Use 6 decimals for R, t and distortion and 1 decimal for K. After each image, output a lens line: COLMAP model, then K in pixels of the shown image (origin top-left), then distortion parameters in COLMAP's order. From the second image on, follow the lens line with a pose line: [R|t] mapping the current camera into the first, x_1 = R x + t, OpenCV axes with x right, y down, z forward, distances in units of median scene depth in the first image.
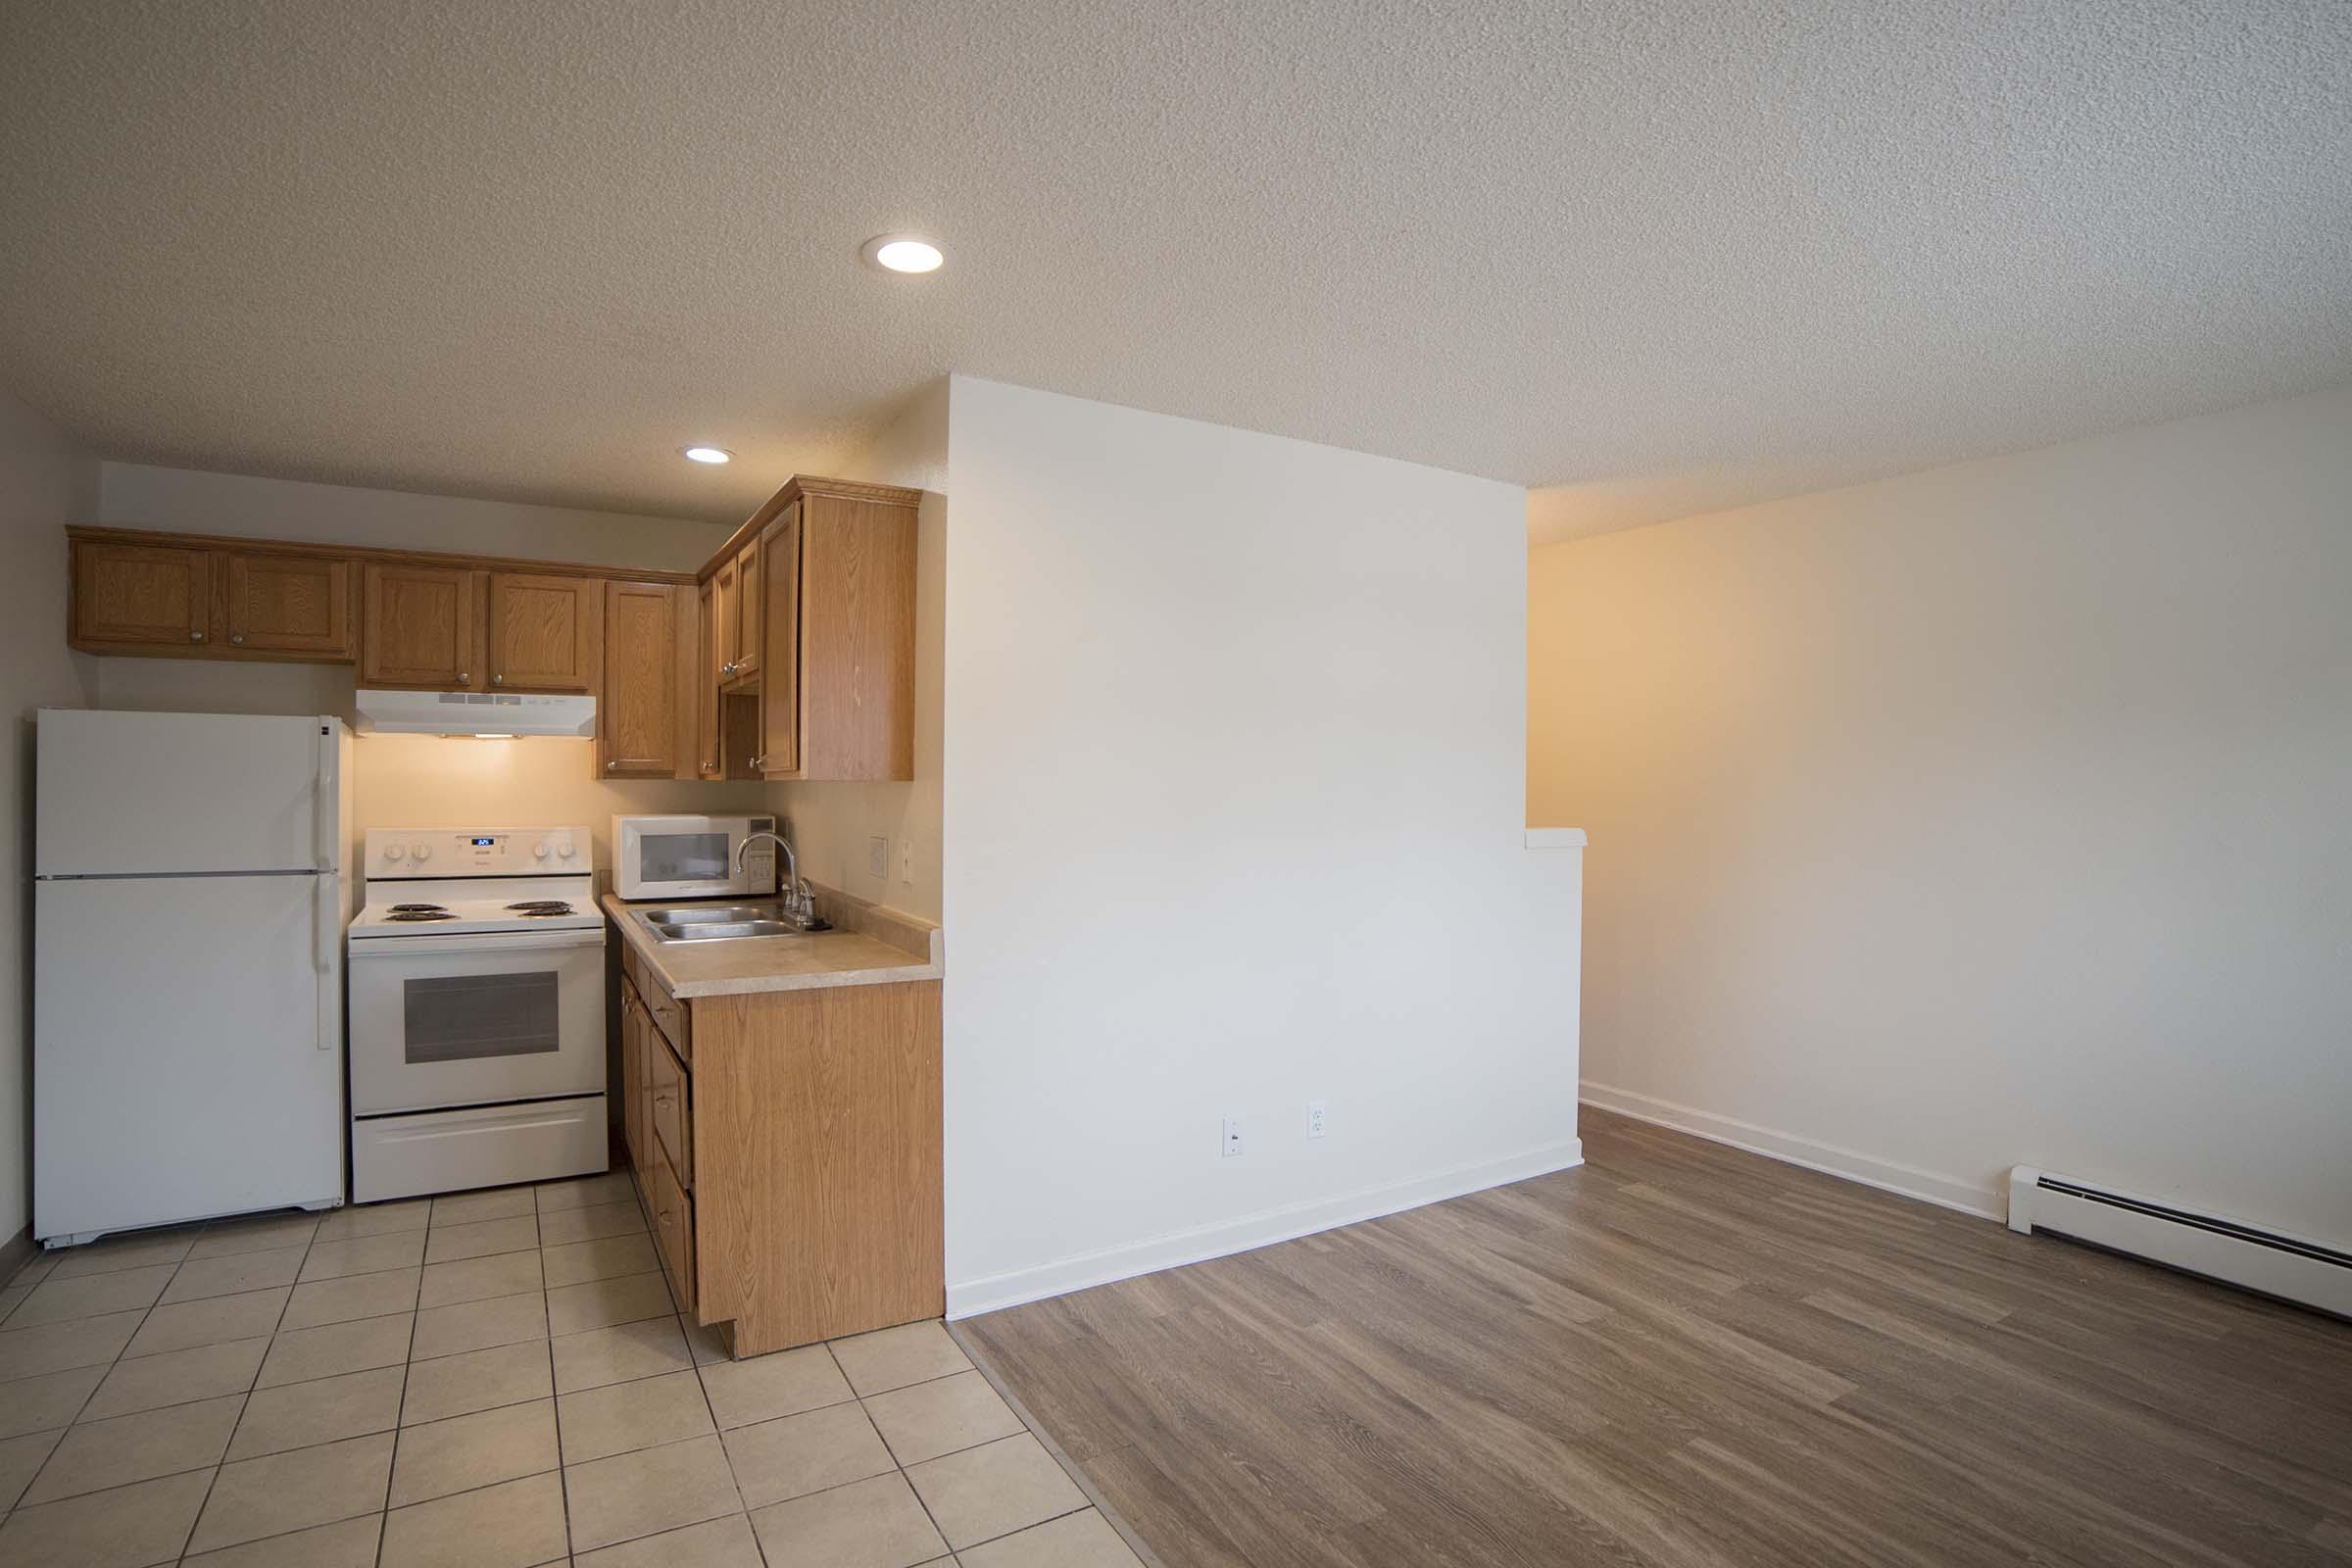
lens RADIAL K [[1149.2, 0, 1188.6], [0, 1149.2, 771.5], [0, 0, 1]] dist [-0.089224, 0.030071]
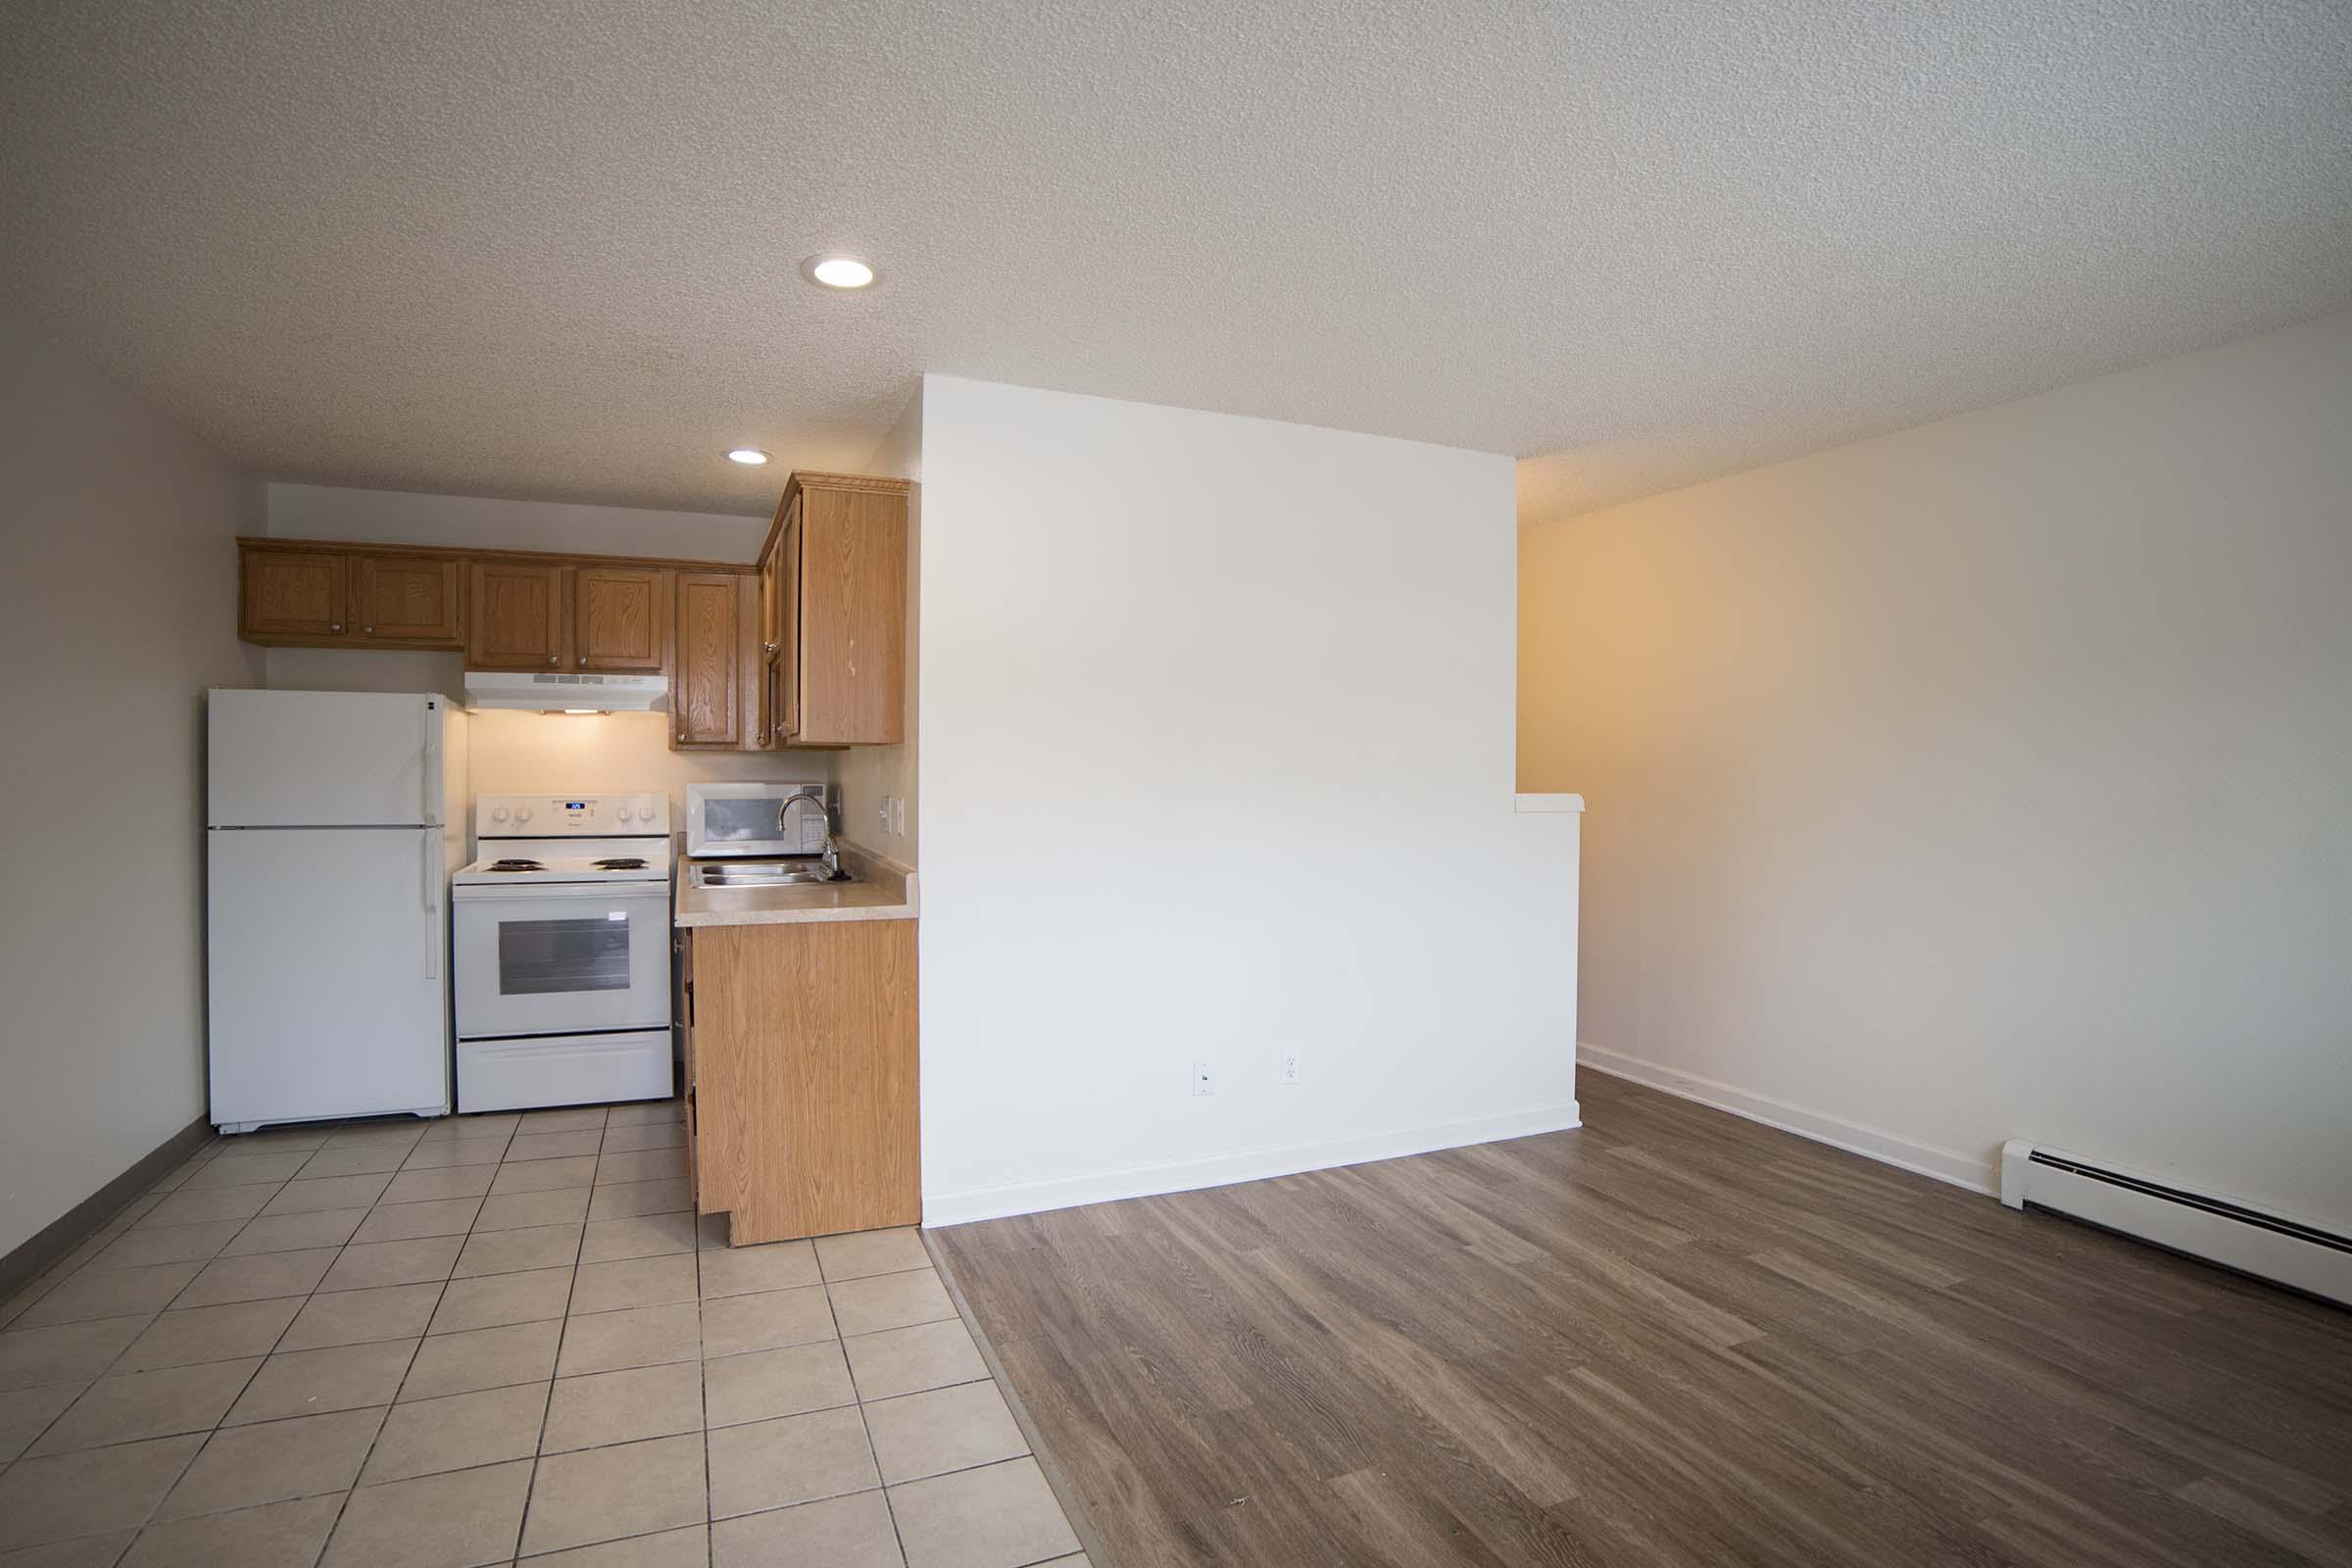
lens RADIAL K [[1149.2, 0, 1188.6], [0, 1149.2, 771.5], [0, 0, 1]] dist [-0.089224, 0.030071]
pose [[0.990535, -0.002160, -0.137242, 0.192730], [0.003046, 0.999976, 0.006249, 0.031205], [0.137225, -0.006608, 0.990518, -0.062824]]
